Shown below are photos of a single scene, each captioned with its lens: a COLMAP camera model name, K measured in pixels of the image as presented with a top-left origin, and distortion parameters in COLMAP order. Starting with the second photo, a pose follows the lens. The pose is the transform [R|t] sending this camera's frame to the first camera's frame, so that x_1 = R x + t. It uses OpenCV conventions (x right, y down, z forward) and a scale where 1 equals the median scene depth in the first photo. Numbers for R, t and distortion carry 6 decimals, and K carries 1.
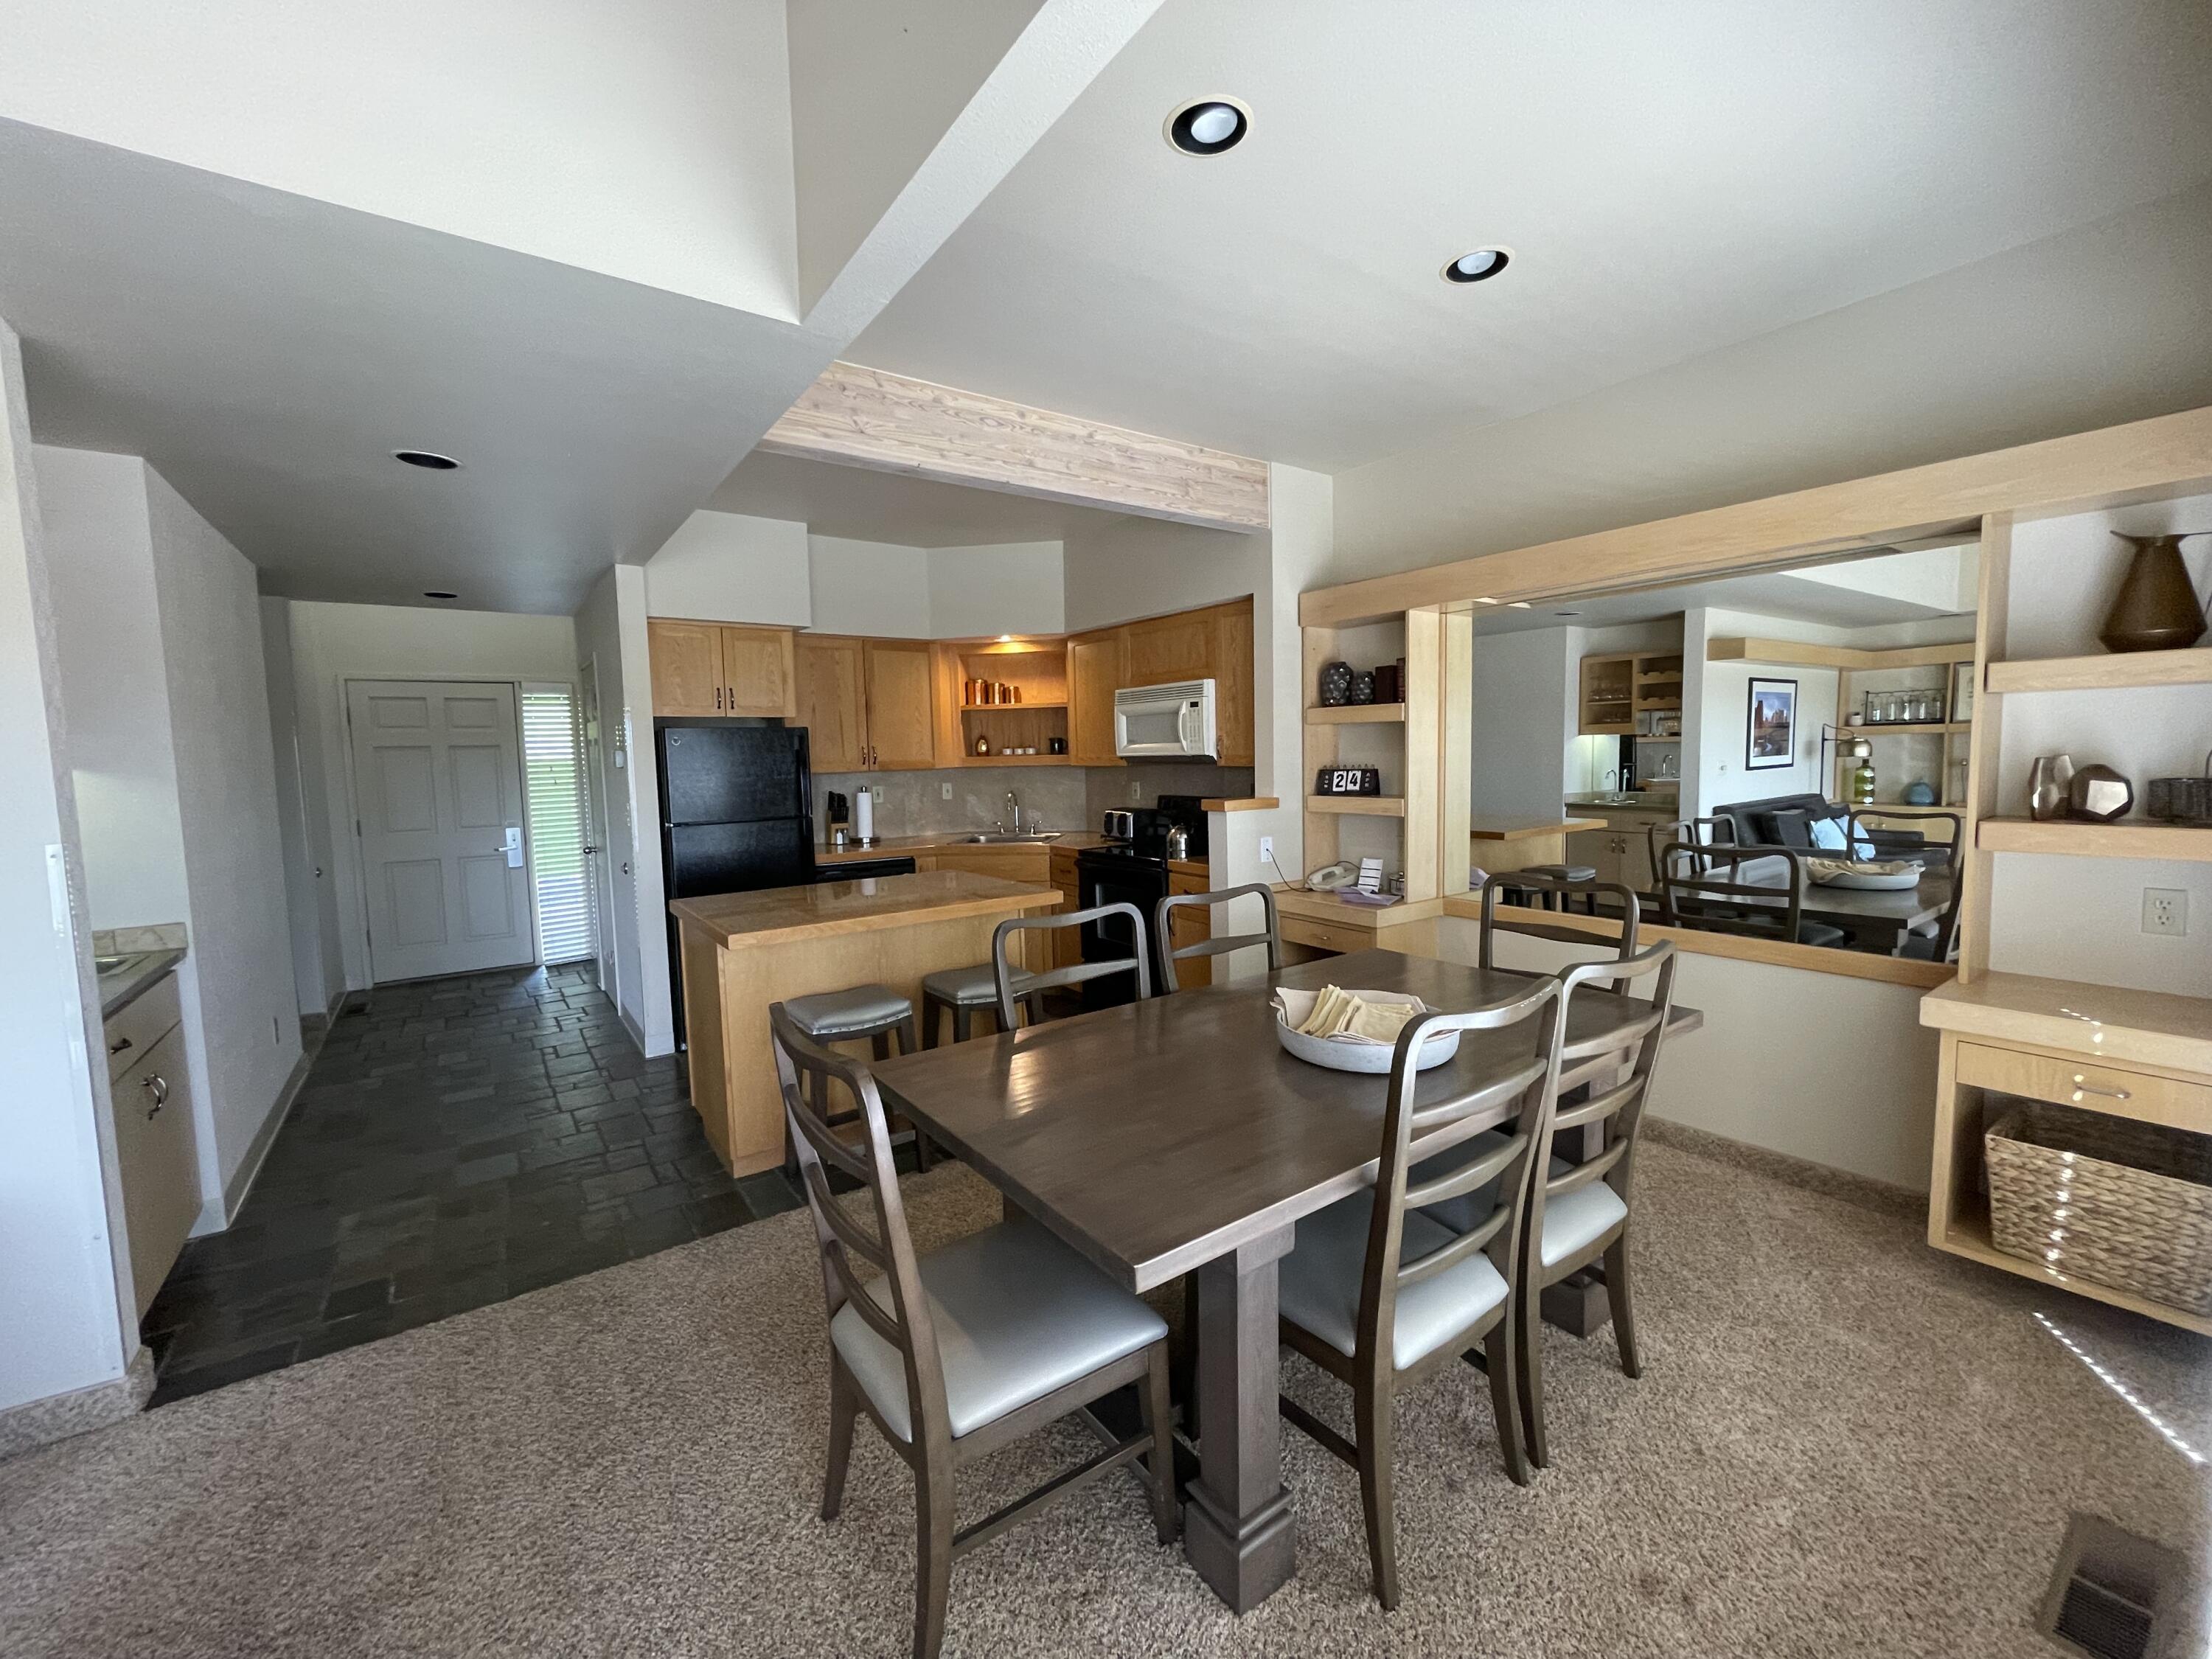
lens RADIAL K [[901.1, 0, 1107.0], [0, 901.1, 828.5], [0, 0, 1]] dist [-0.006806, 0.001581]
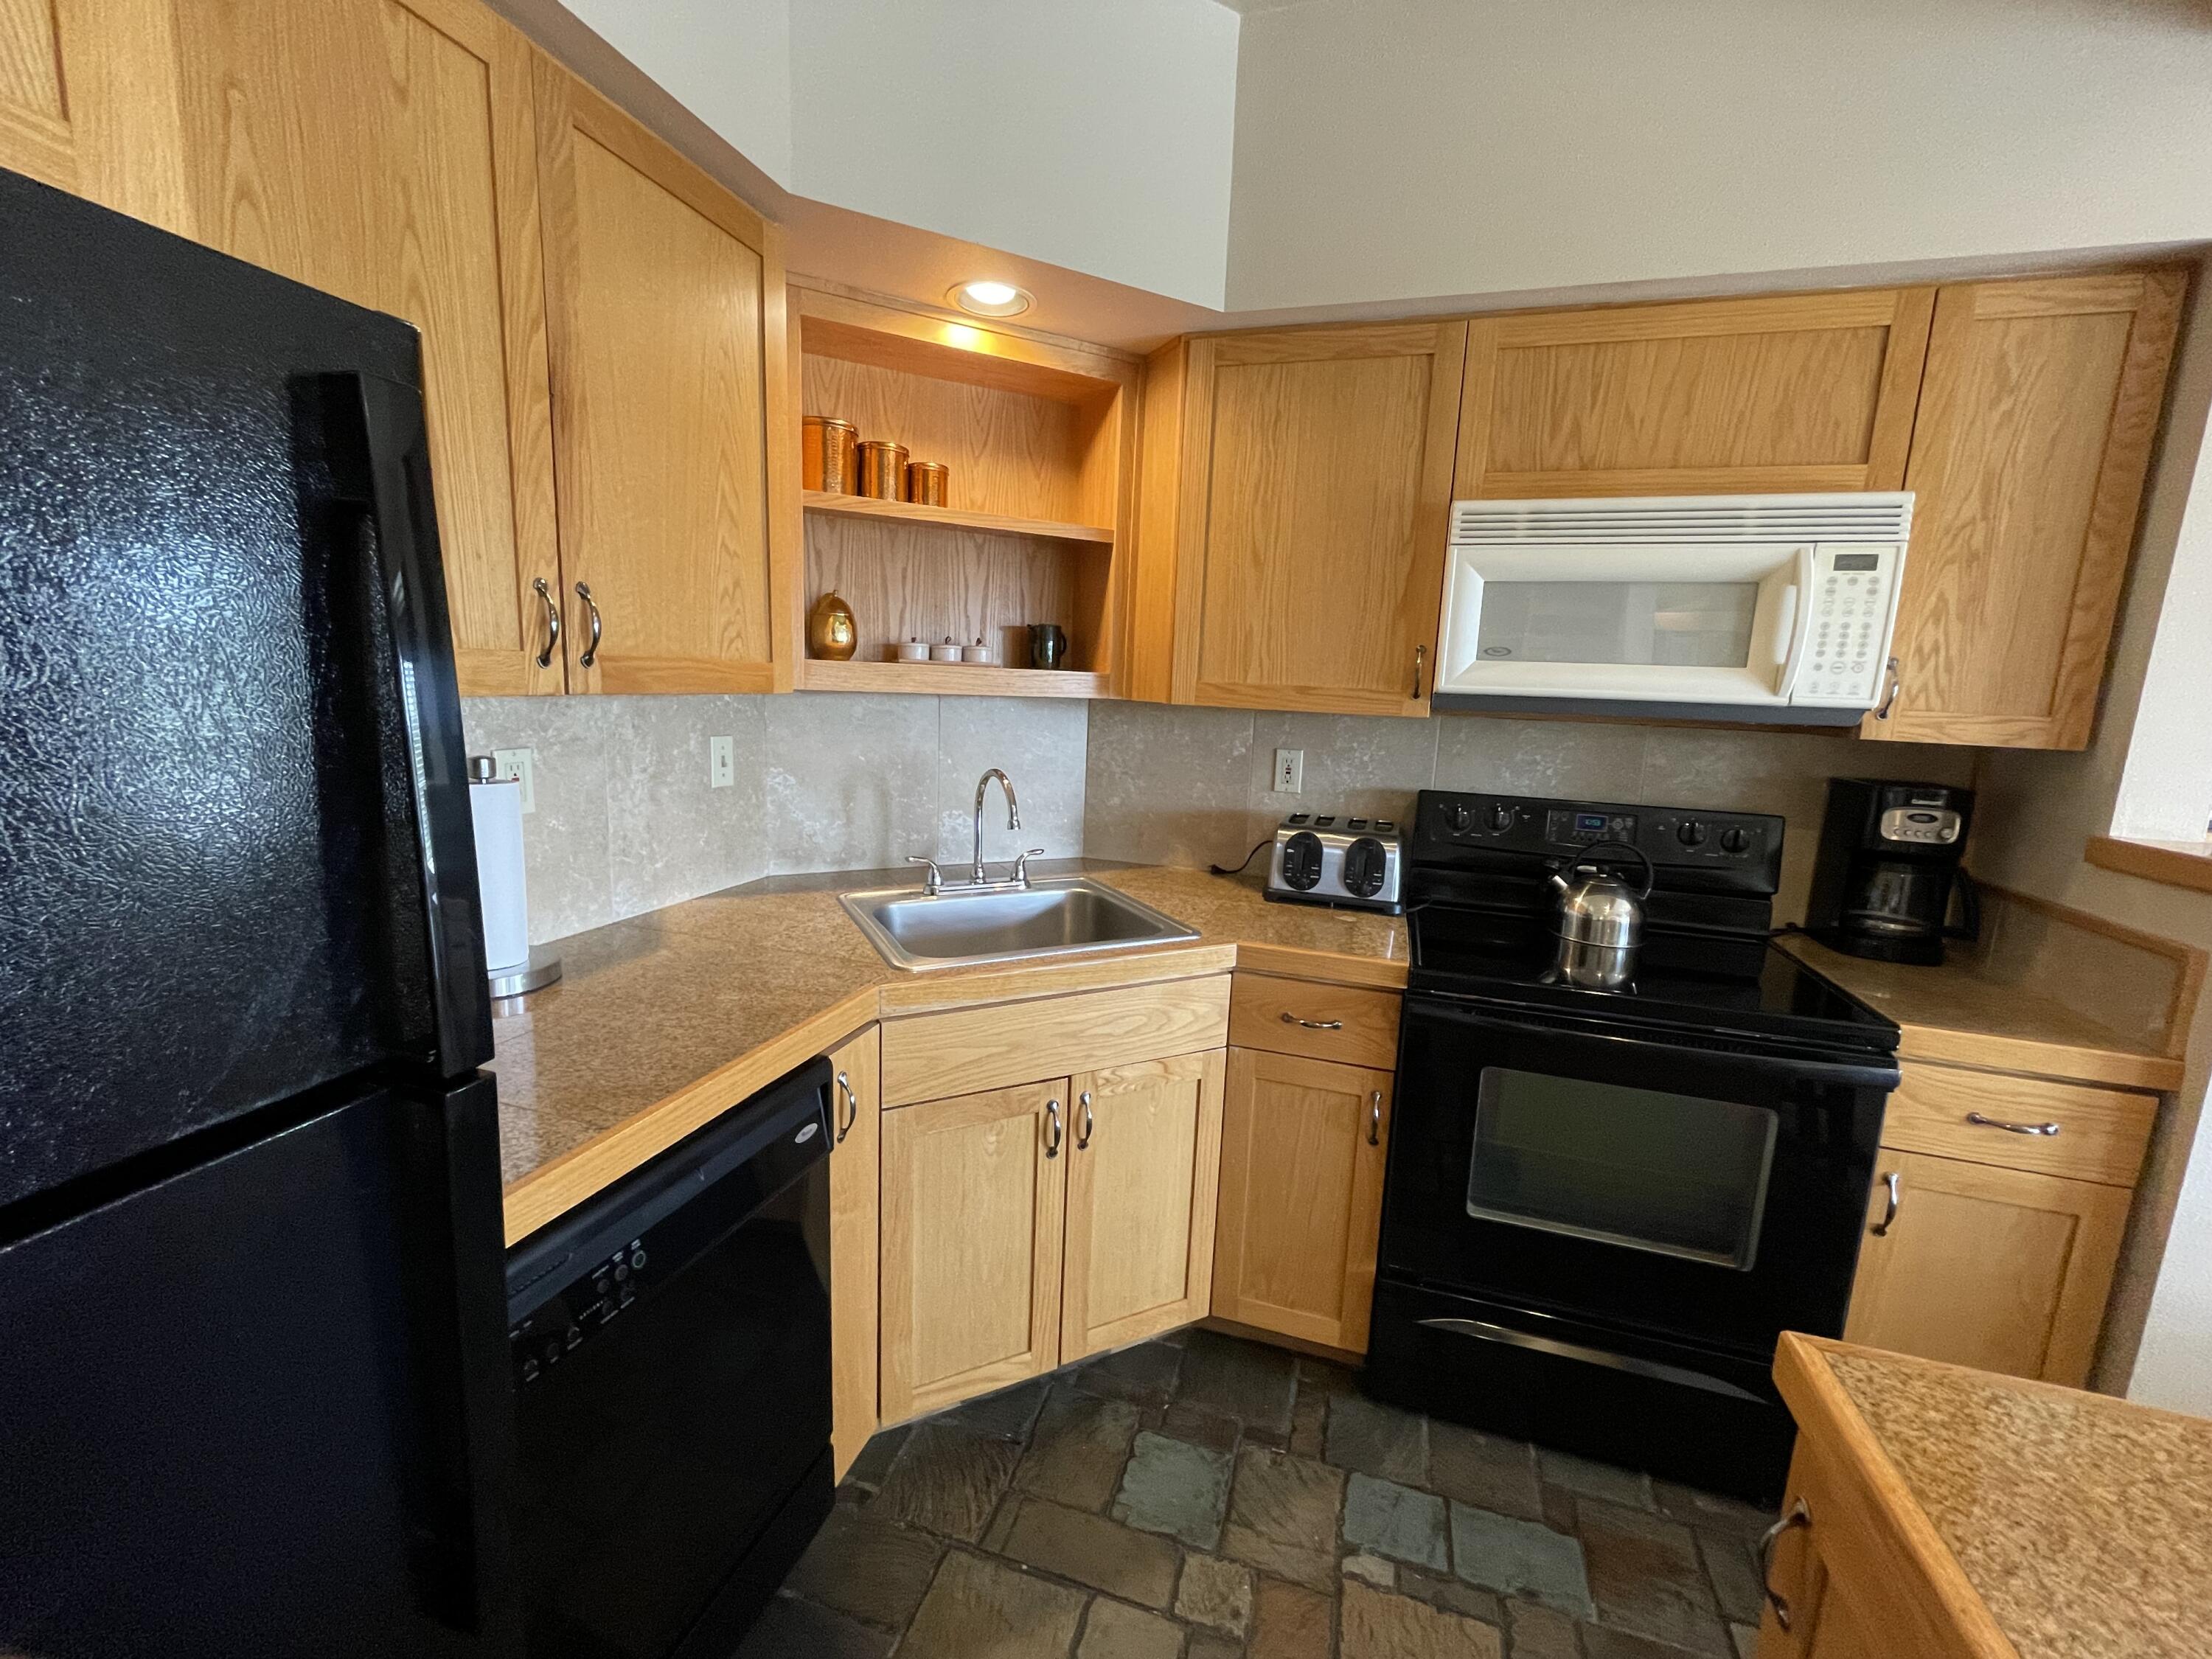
lens RADIAL K [[901.1, 0, 1107.4], [0, 901.1, 826.7], [0, 0, 1]] dist [-0.006806, 0.001581]
pose [[0.792542, -0.045045, 0.608151, -0.269624], [-0.005167, 0.996736, 0.080562, -0.045782], [-0.609795, -0.066991, 0.789723, 0.673930]]
